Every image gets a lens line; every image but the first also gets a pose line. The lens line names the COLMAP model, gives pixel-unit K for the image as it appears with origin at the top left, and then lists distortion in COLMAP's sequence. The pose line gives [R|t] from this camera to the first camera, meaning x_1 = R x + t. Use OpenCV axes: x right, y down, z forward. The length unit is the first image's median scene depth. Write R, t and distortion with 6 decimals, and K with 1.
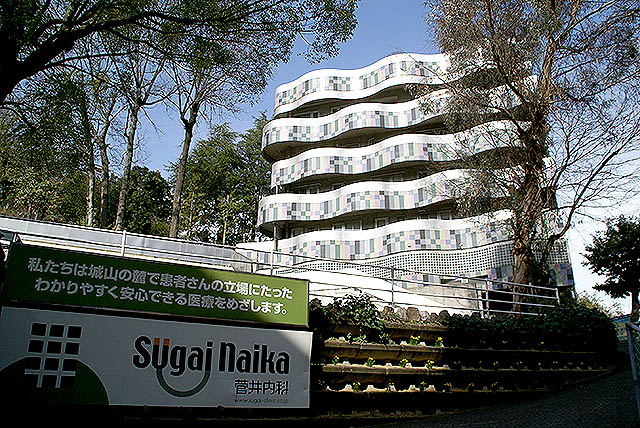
lens RADIAL K [[487.1, 0, 320.0], [0, 487.1, 214.0], [0, 0, 1]] dist [-0.121977, 0.002534]
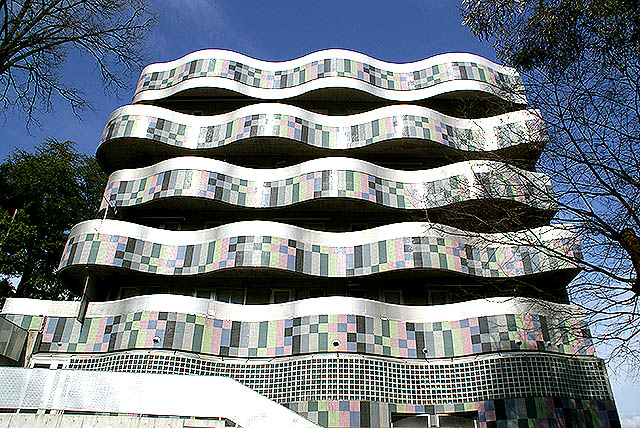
lens RADIAL K [[487.1, 0, 320.0], [0, 487.1, 214.0], [0, 0, 1]] dist [-0.121977, 0.002534]
pose [[0.946384, 0.182616, 0.266475, -0.001101], [-0.129505, 0.970172, -0.204924, 0.034567], [-0.295949, 0.159427, 0.941805, 0.425176]]
